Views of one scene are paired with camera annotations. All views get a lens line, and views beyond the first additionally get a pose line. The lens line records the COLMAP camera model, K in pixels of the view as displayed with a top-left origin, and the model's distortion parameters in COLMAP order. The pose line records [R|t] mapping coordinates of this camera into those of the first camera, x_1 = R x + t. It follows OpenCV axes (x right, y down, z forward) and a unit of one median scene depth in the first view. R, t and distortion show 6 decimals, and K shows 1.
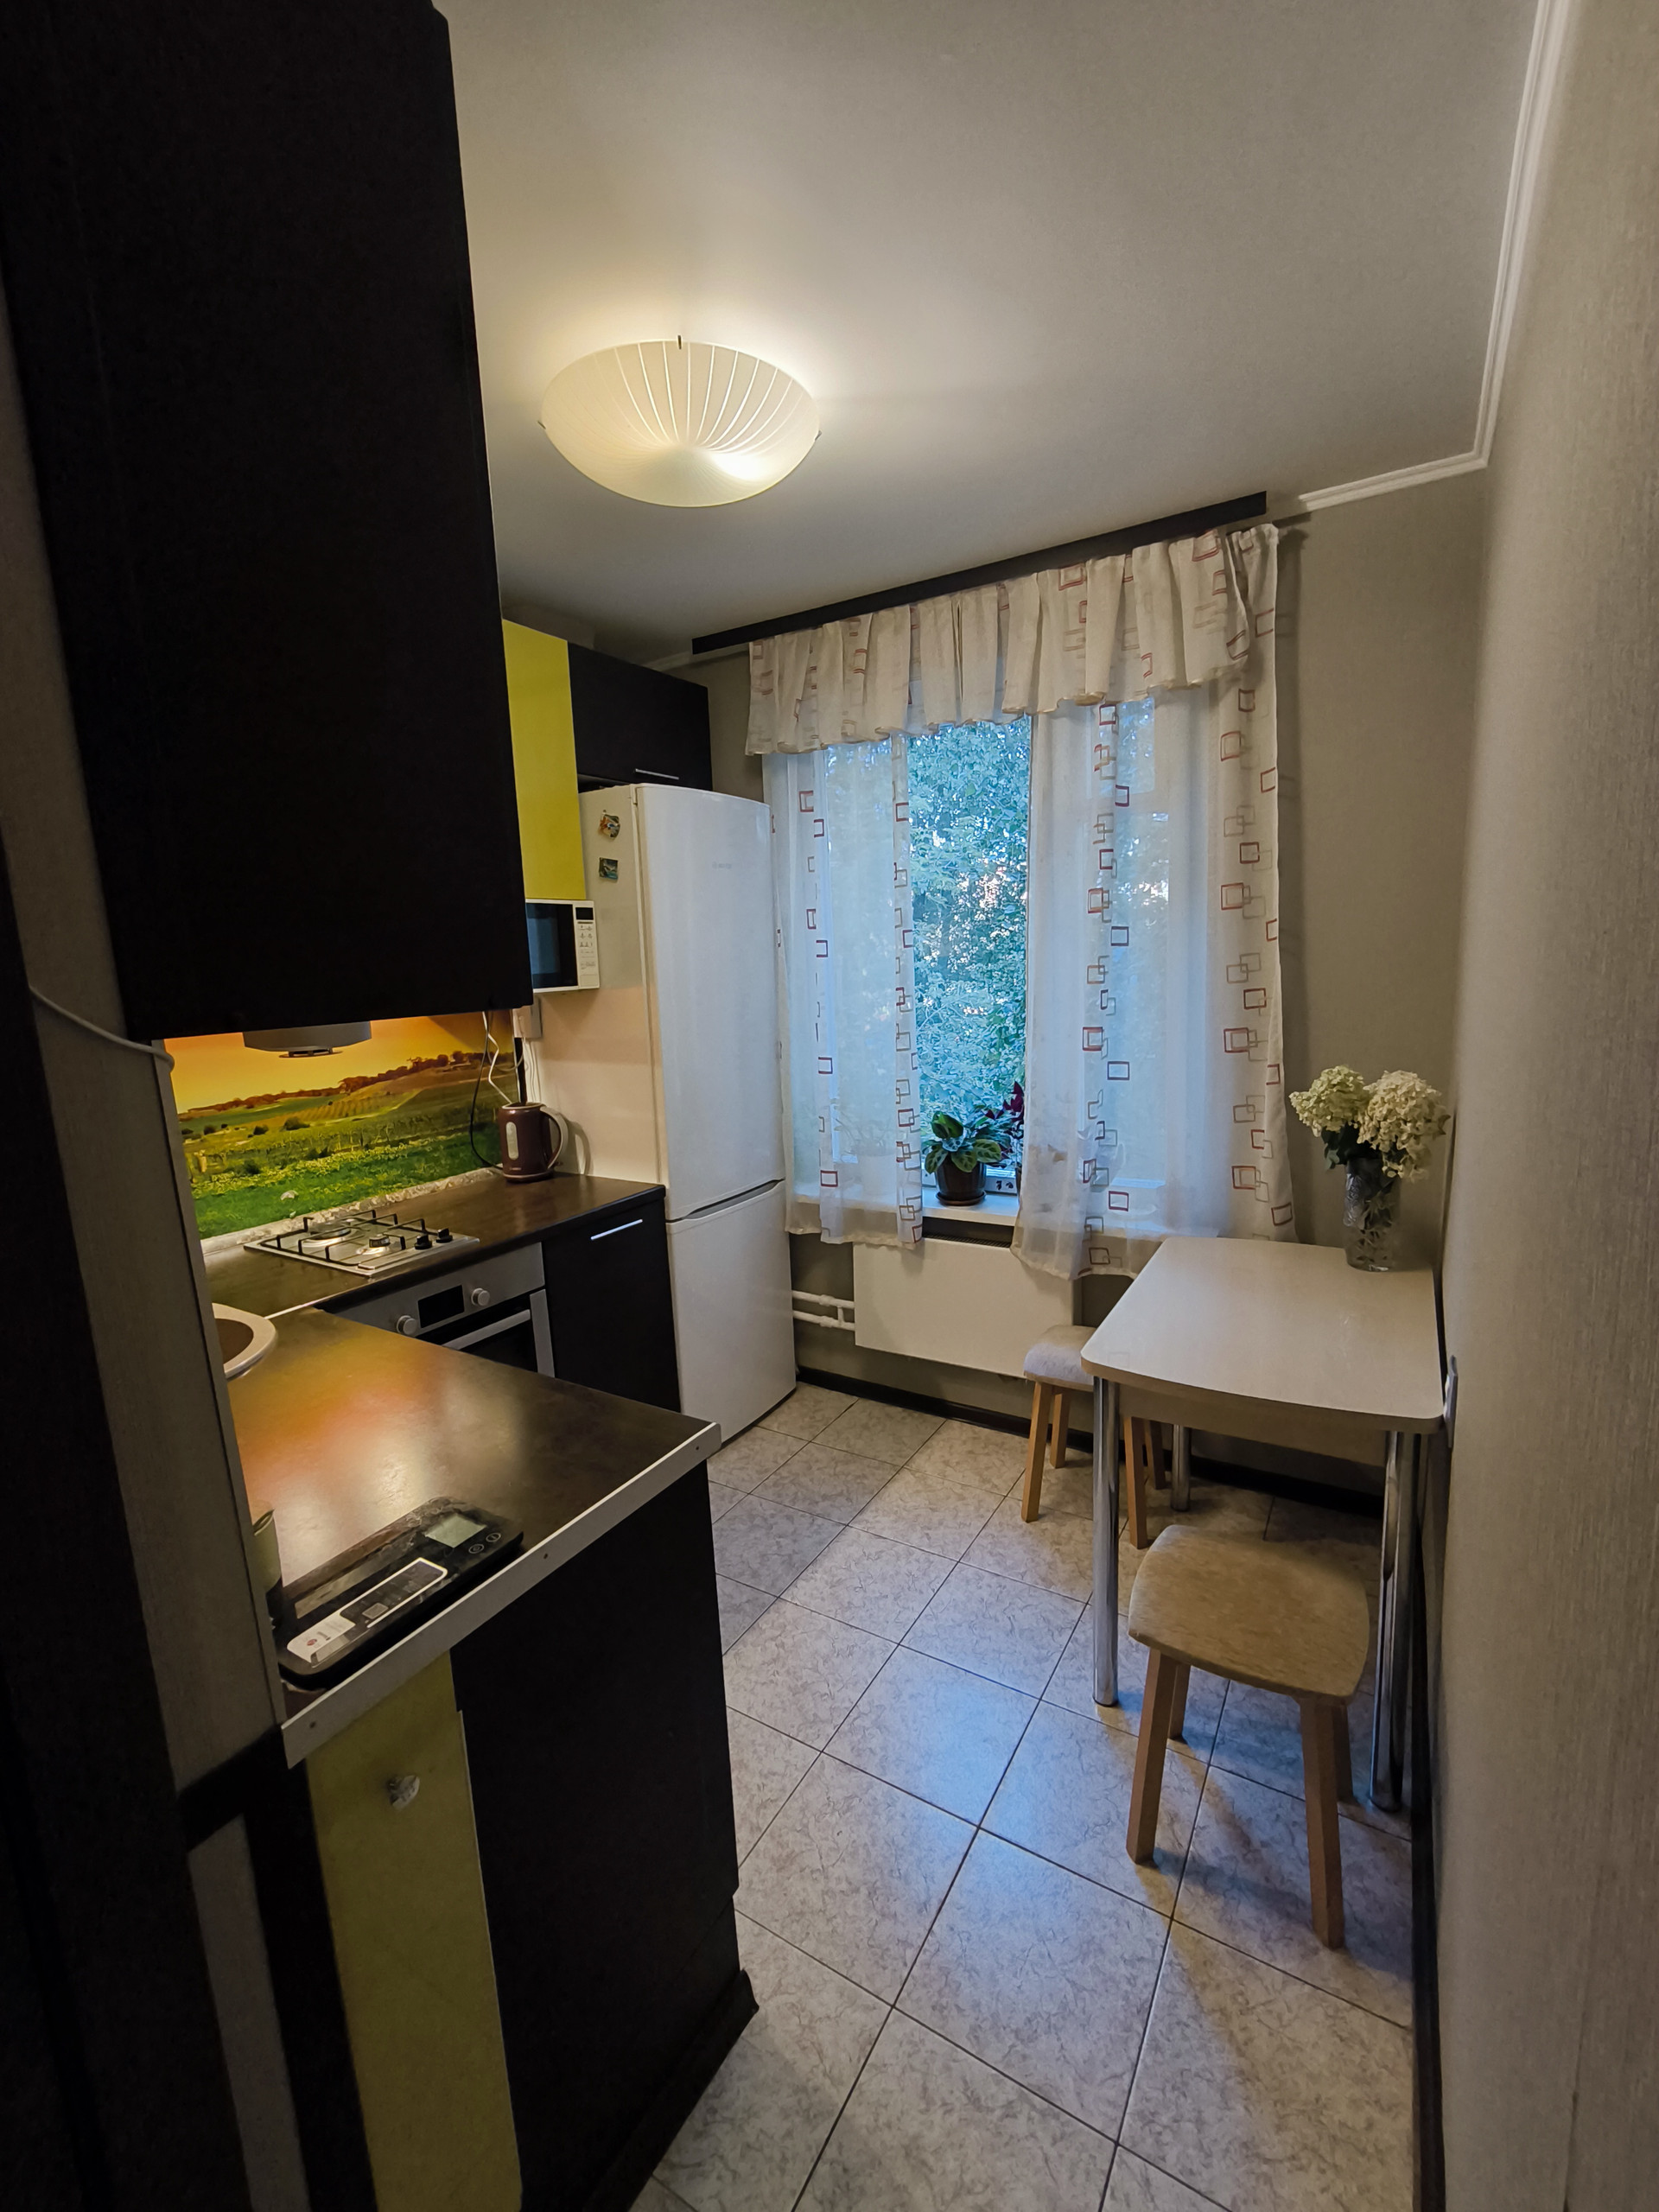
lens RADIAL K [[952.4, 0, 839.9], [0, 952.4, 1113.4], [0, 0, 1]] dist [-0.015371, 0.007927]
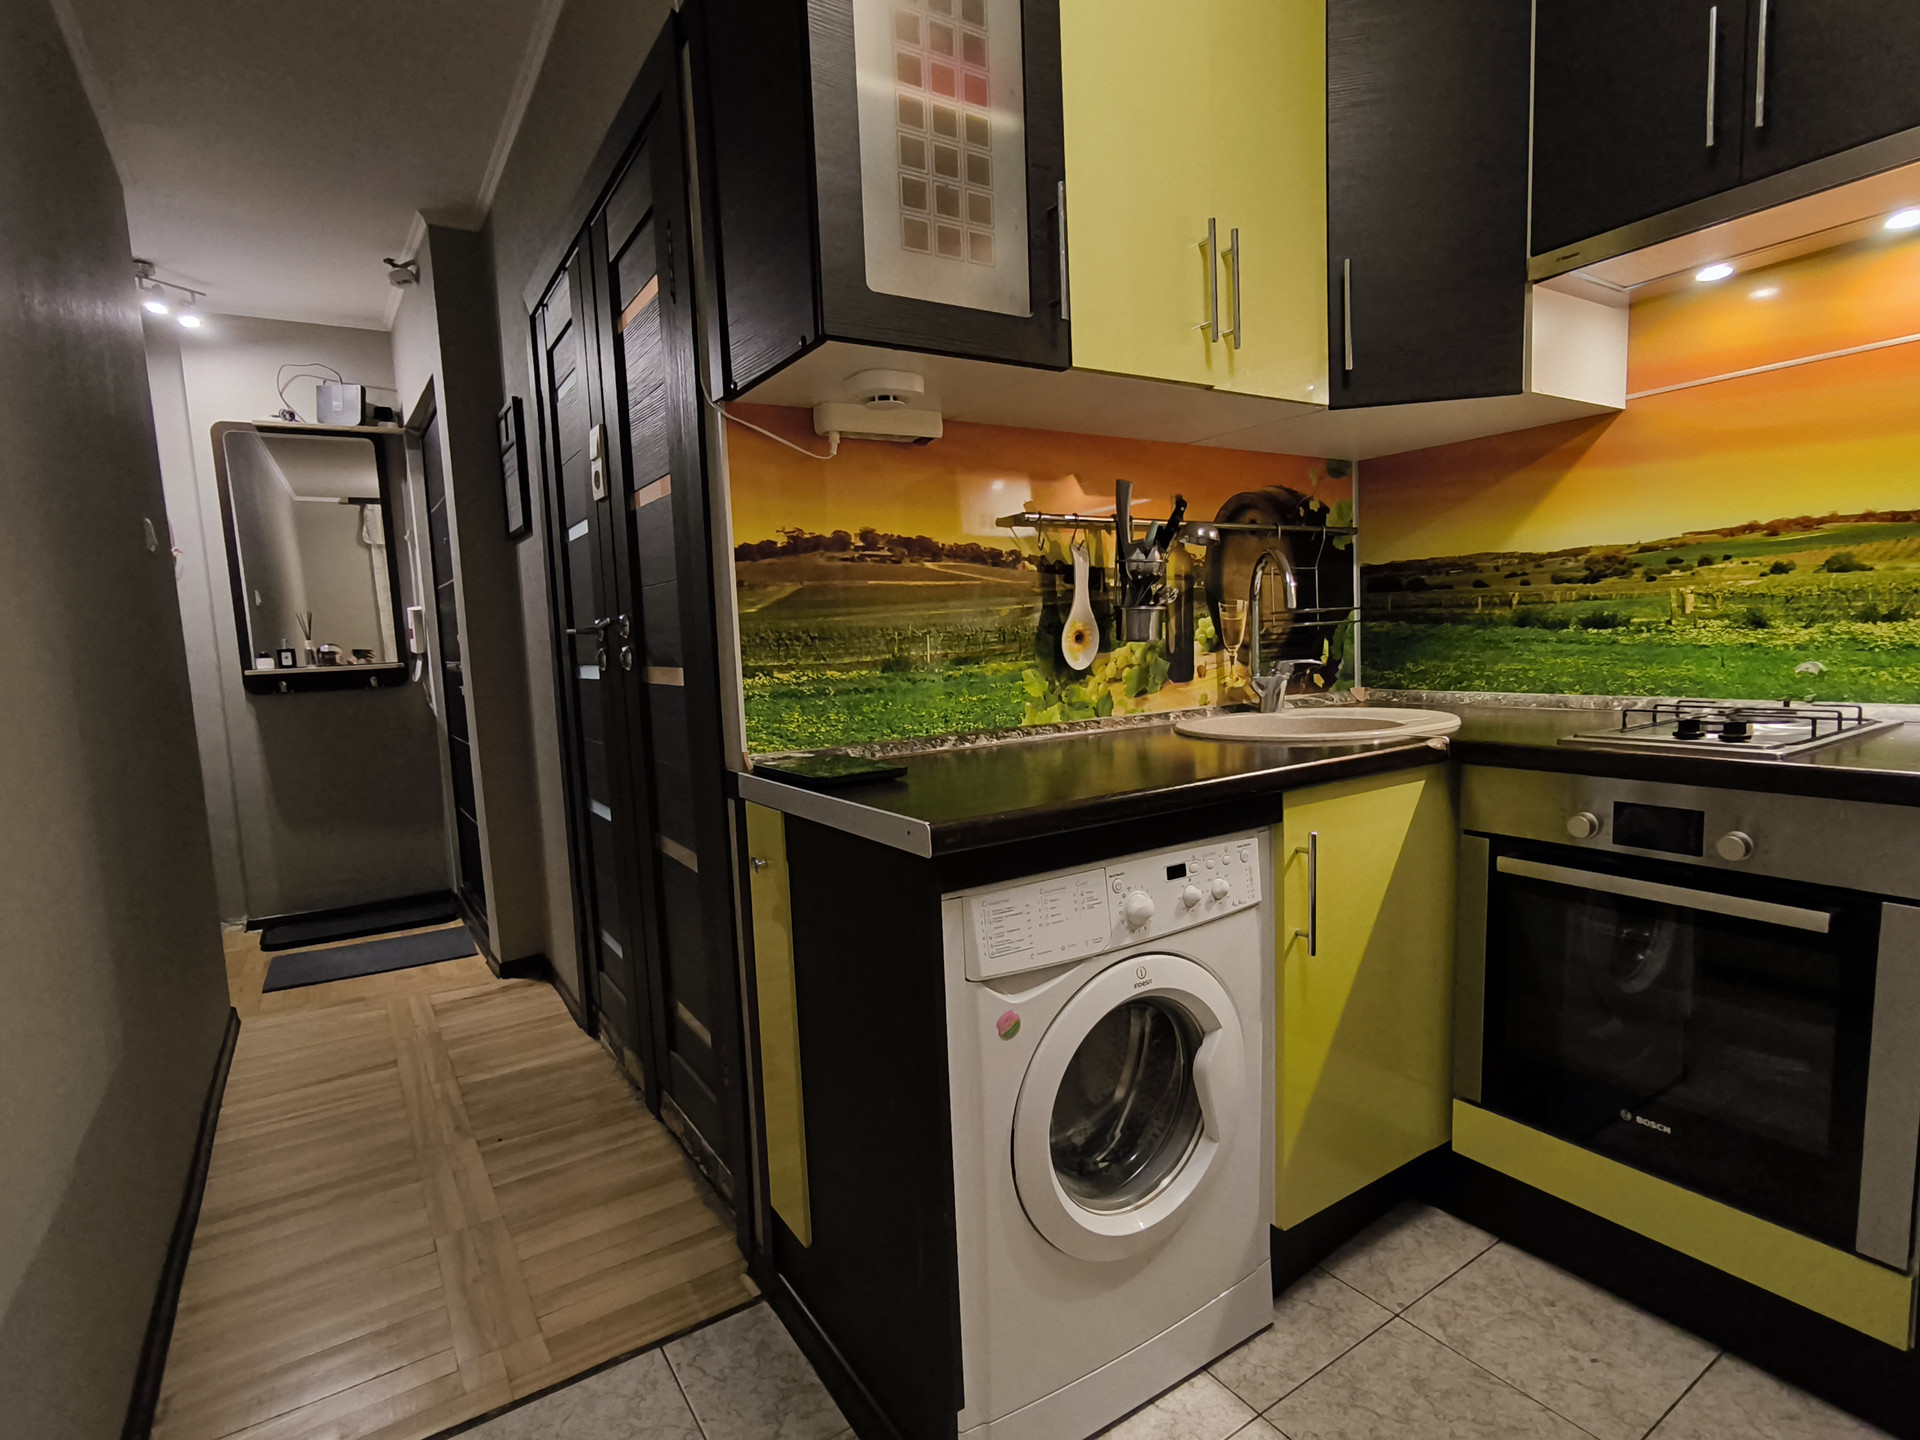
lens RADIAL K [[967.4, 0, 960.0], [0, 967.4, 746.9], [0, 0, 1]] dist [-0.012412, 0.005433]
pose [[-0.429472, 0.167152, -0.887476, 0.298087], [-0.092725, 0.969366, 0.227447, 0.038006], [0.898307, 0.179973, -0.400816, 0.695009]]
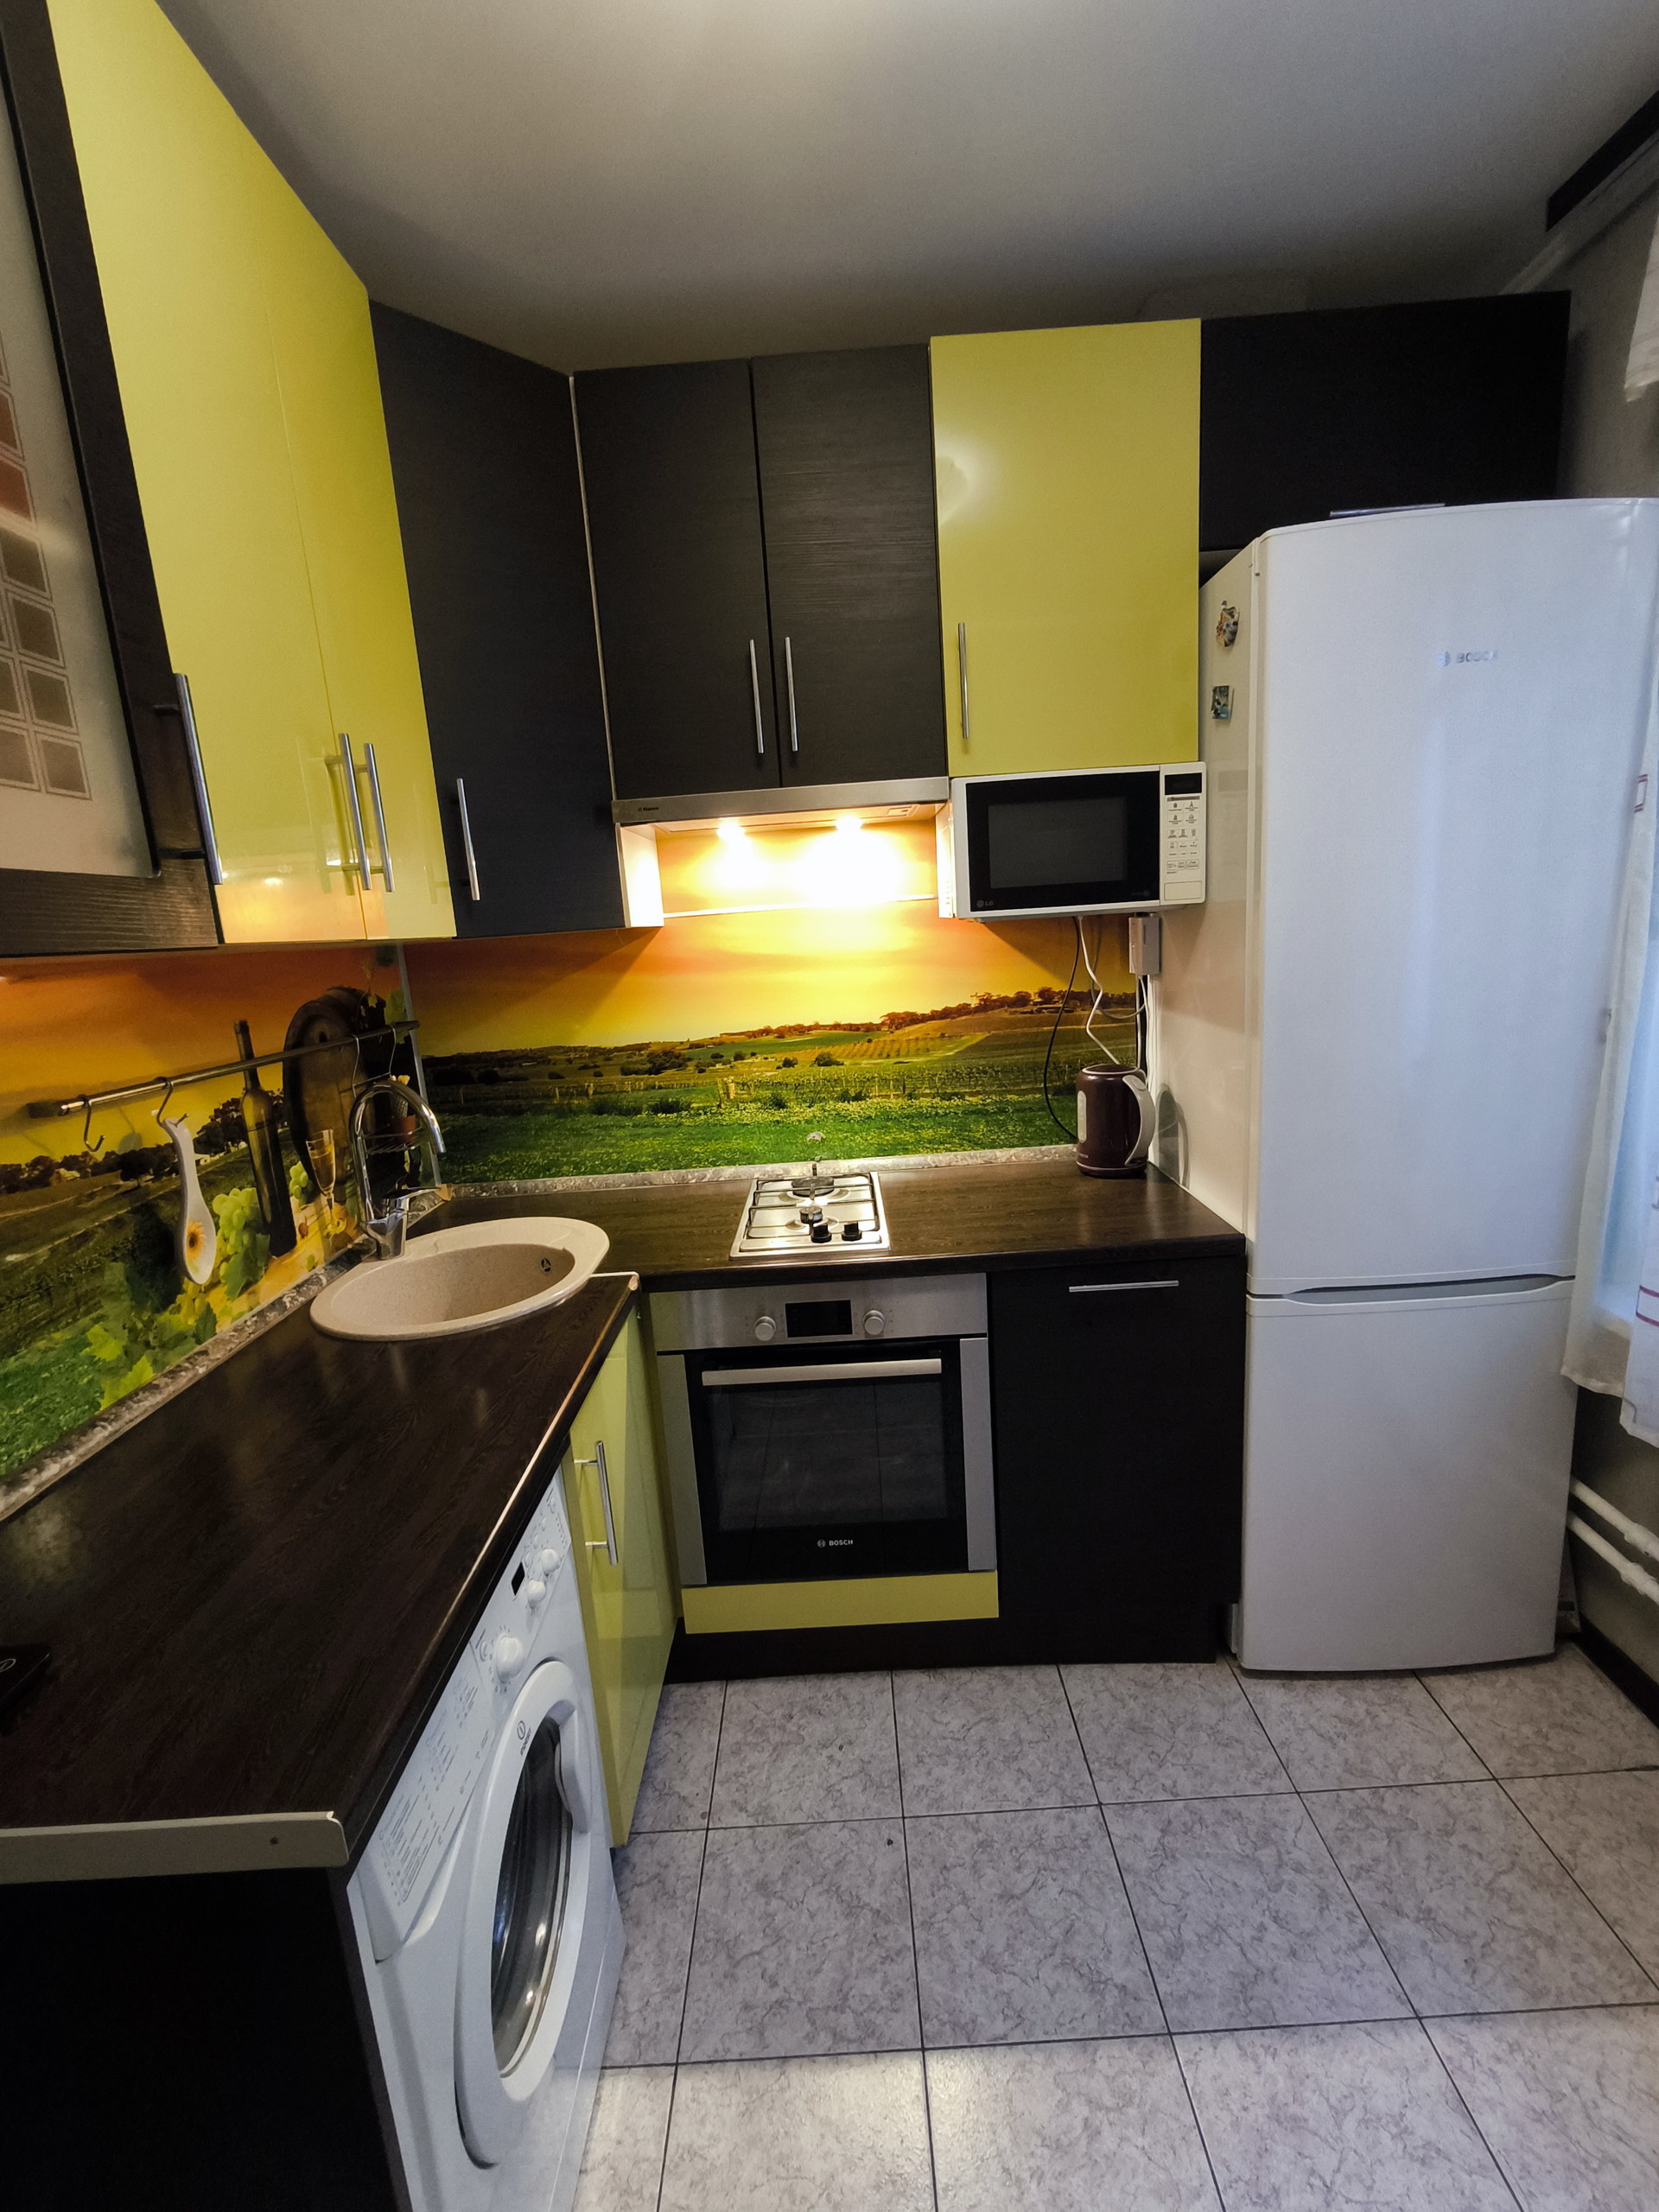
lens RADIAL K [[952.4, 0, 828.9], [0, 952.4, 1108.4], [0, 0, 1]] dist [-0.015371, 0.007927]
pose [[0.520391, 0.171805, -0.836466, 0.181135], [-0.097939, 0.985096, 0.141401, -0.067825], [0.848293, 0.008339, 0.529462, 0.494338]]
